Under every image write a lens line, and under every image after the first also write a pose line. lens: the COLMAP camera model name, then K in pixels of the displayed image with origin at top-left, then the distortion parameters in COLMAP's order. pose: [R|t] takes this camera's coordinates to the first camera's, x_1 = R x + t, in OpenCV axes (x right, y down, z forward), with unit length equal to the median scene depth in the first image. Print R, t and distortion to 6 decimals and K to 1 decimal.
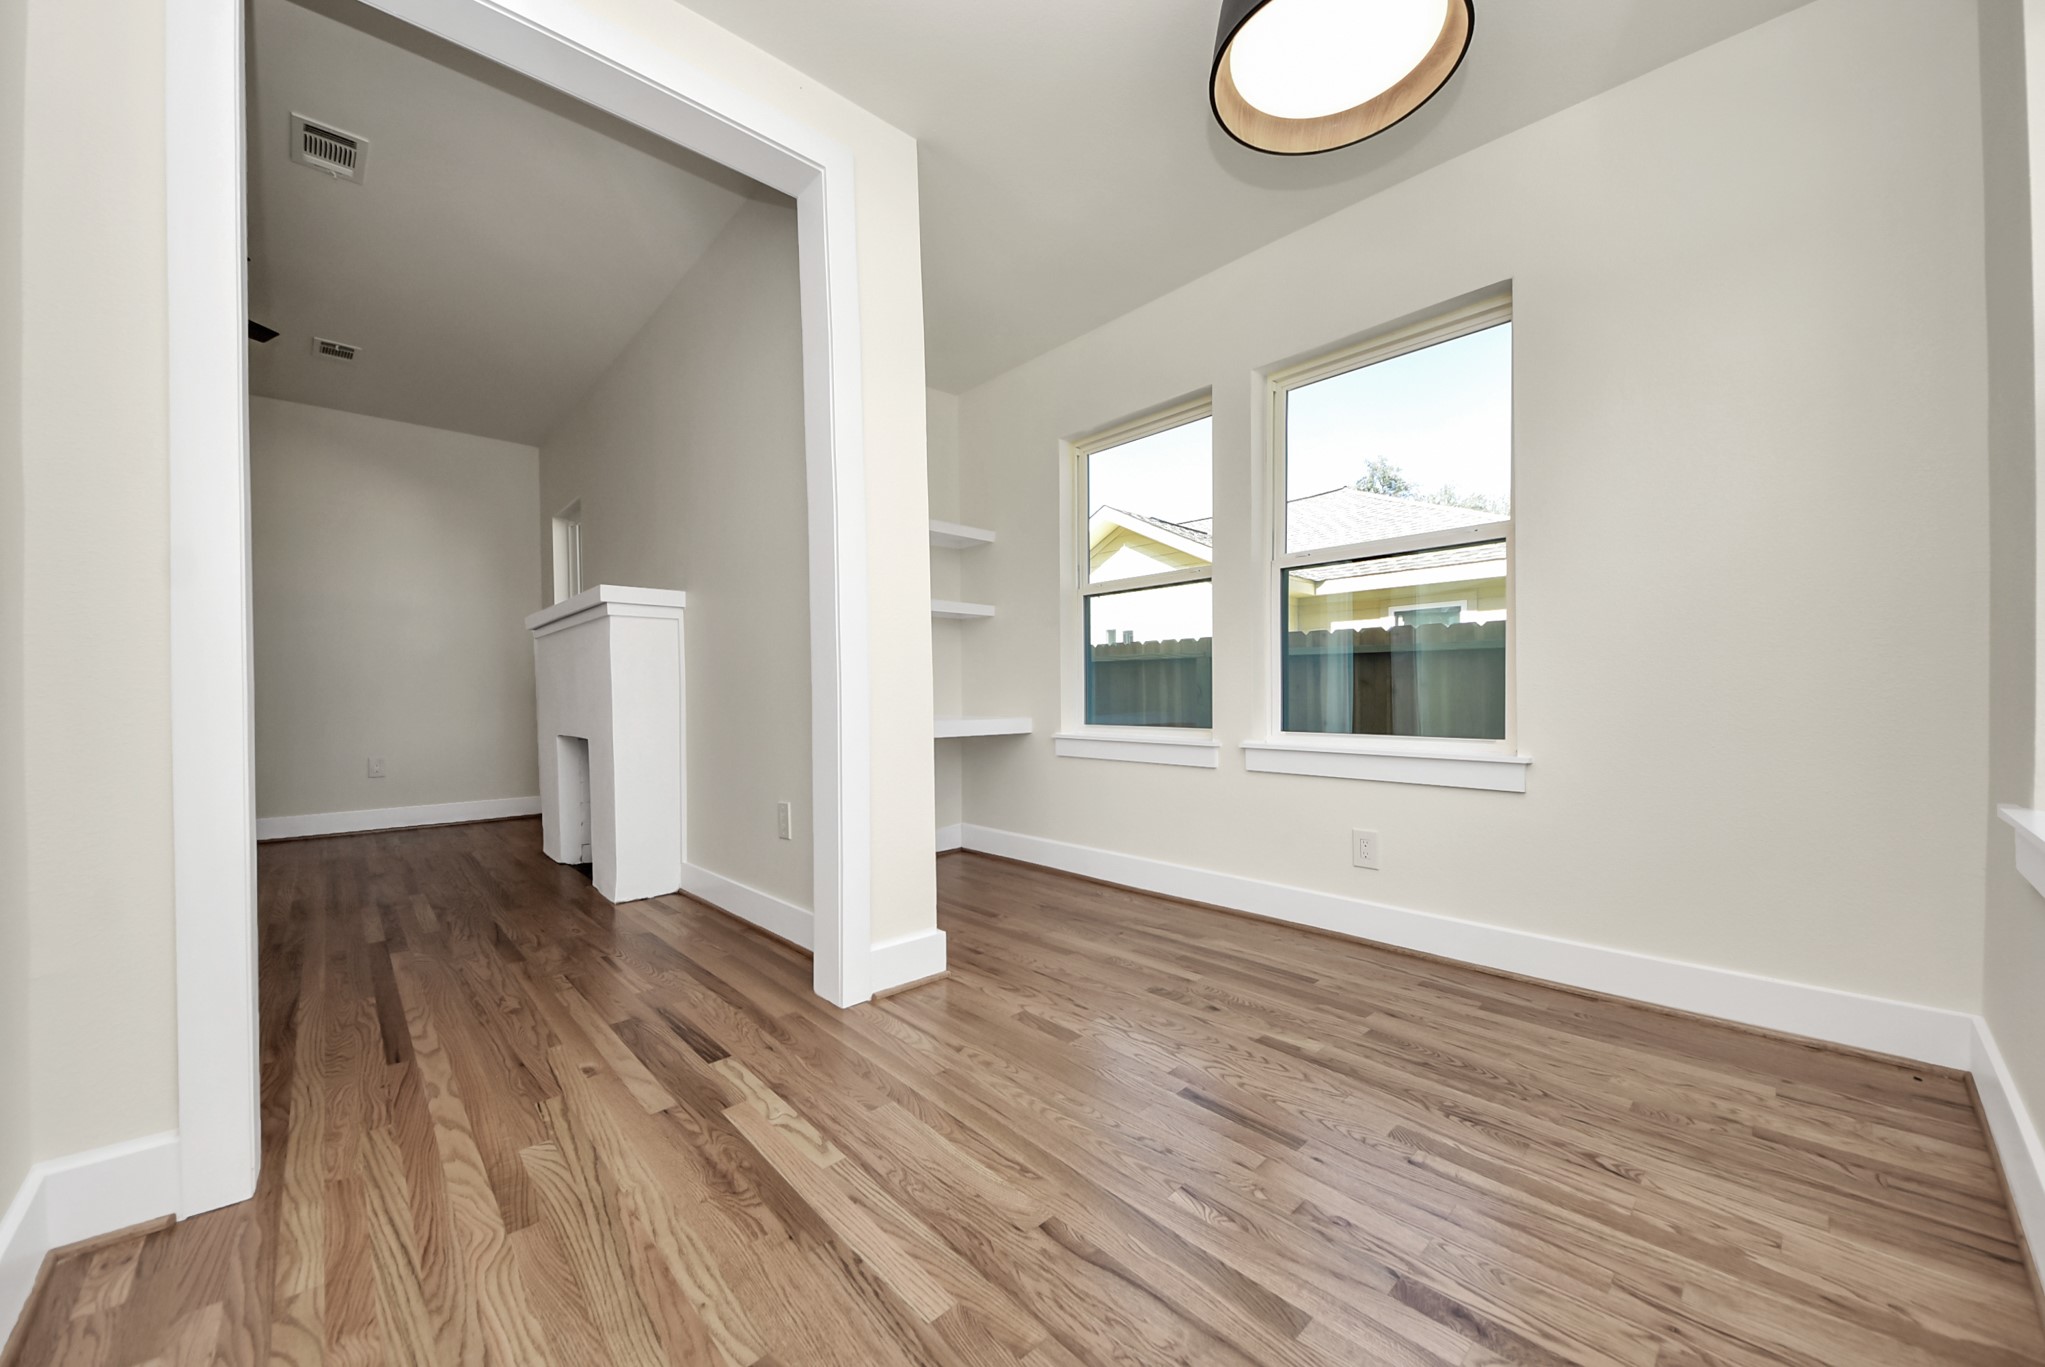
lens RADIAL K [[746.7, 0, 1001.3], [0, 746.7, 688.0], [0, 0, 1]] dist [0.030674, -0.021305]
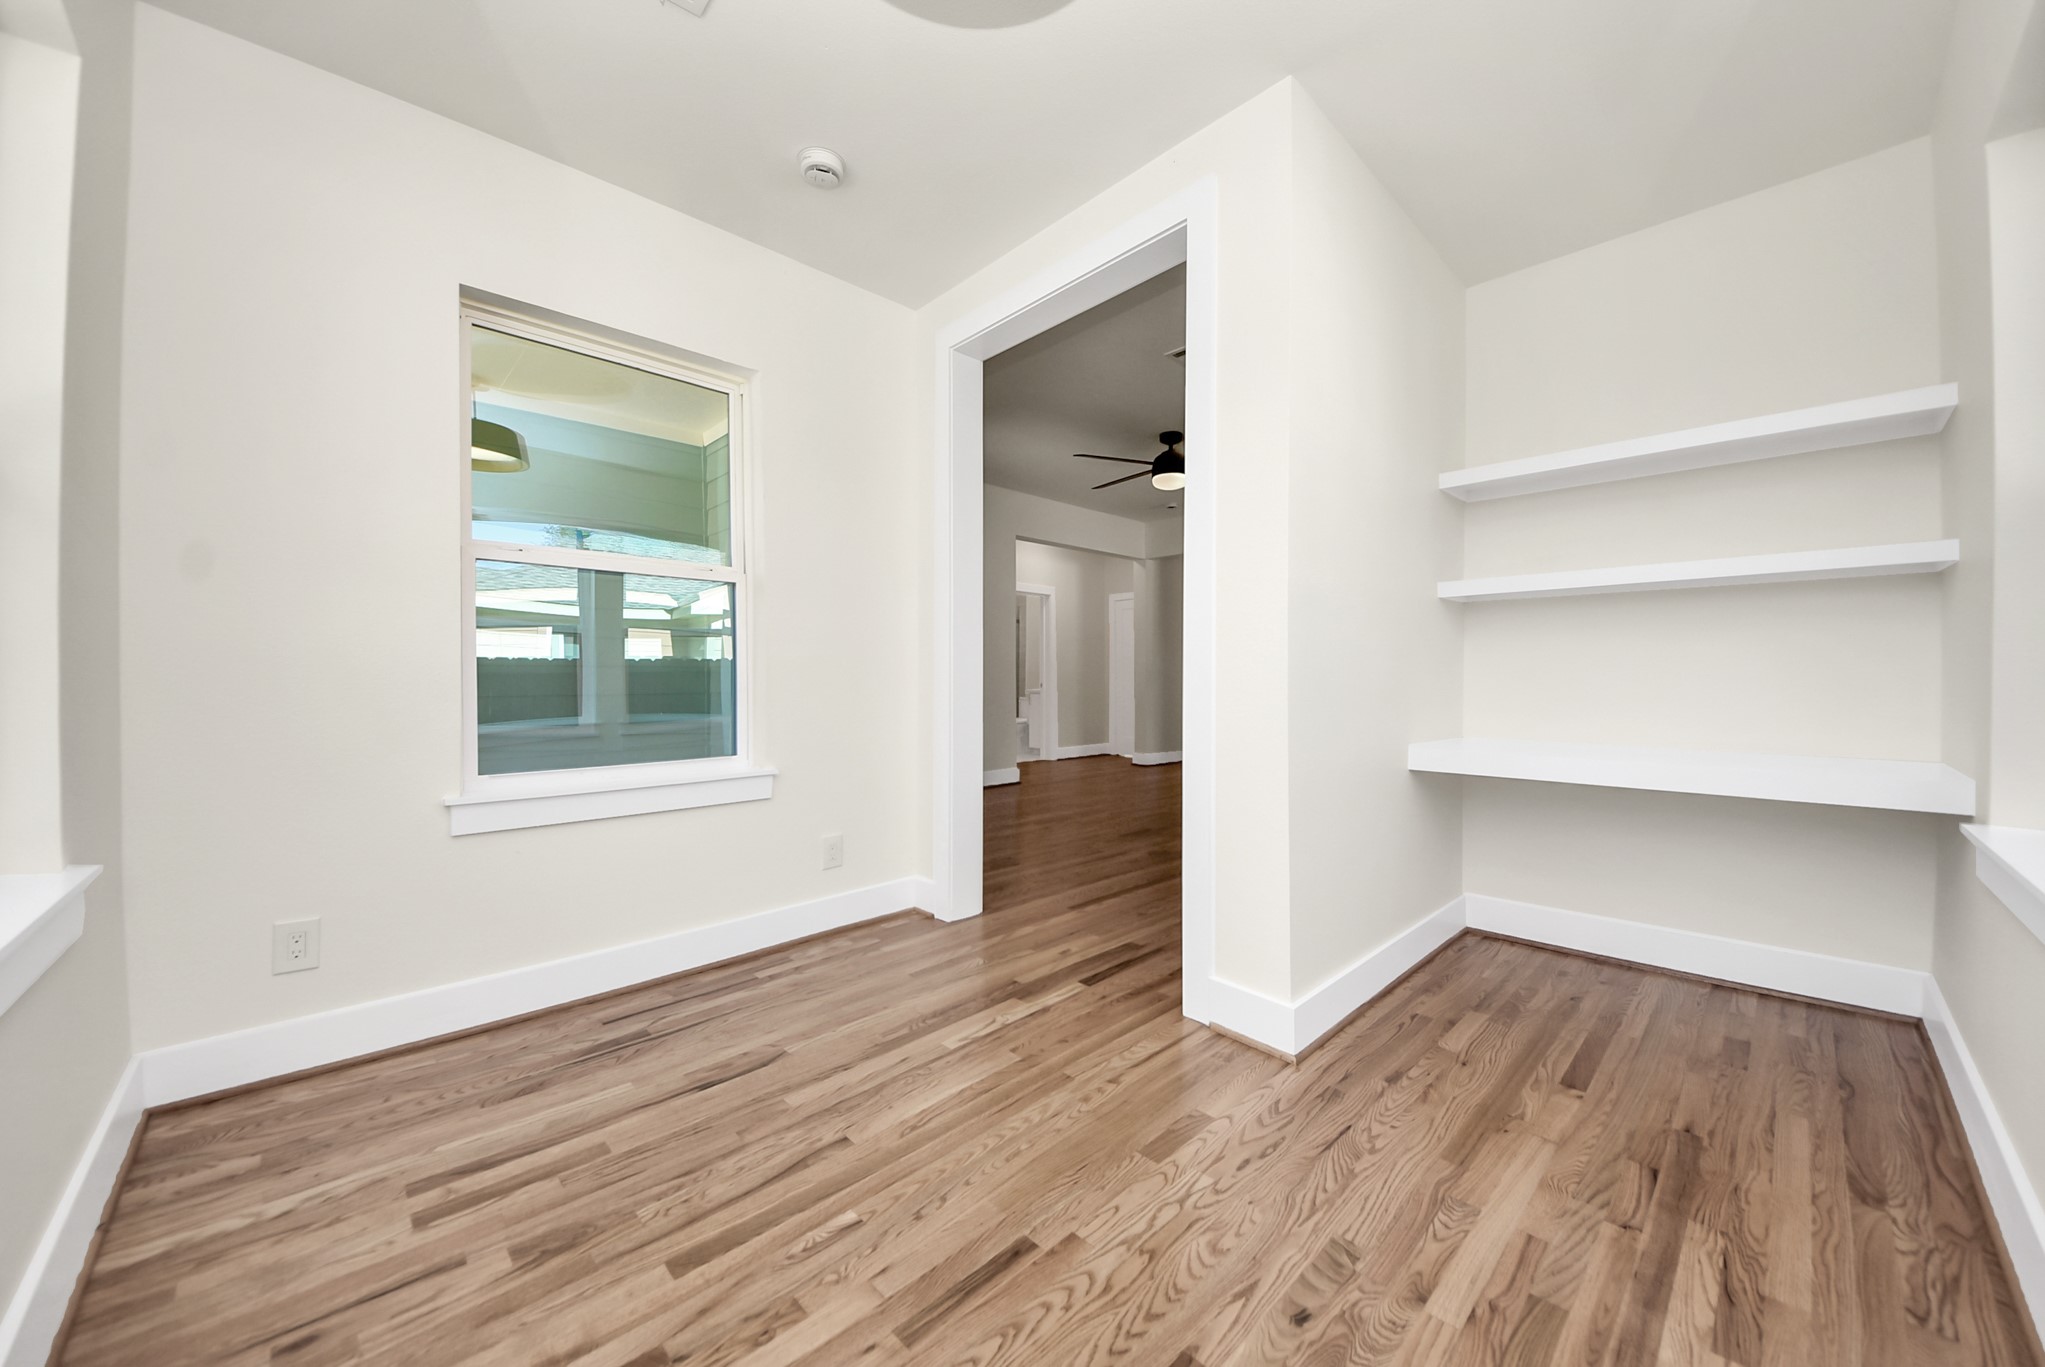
lens RADIAL K [[746.7, 0, 1001.3], [0, 746.7, 688.0], [0, 0, 1]] dist [0.030674, -0.021305]
pose [[0.016308, 0.031139, -0.999382, 1.009707], [0.010405, 0.999456, 0.031311, -0.053290], [0.999813, -0.010909, 0.015975, 0.982553]]
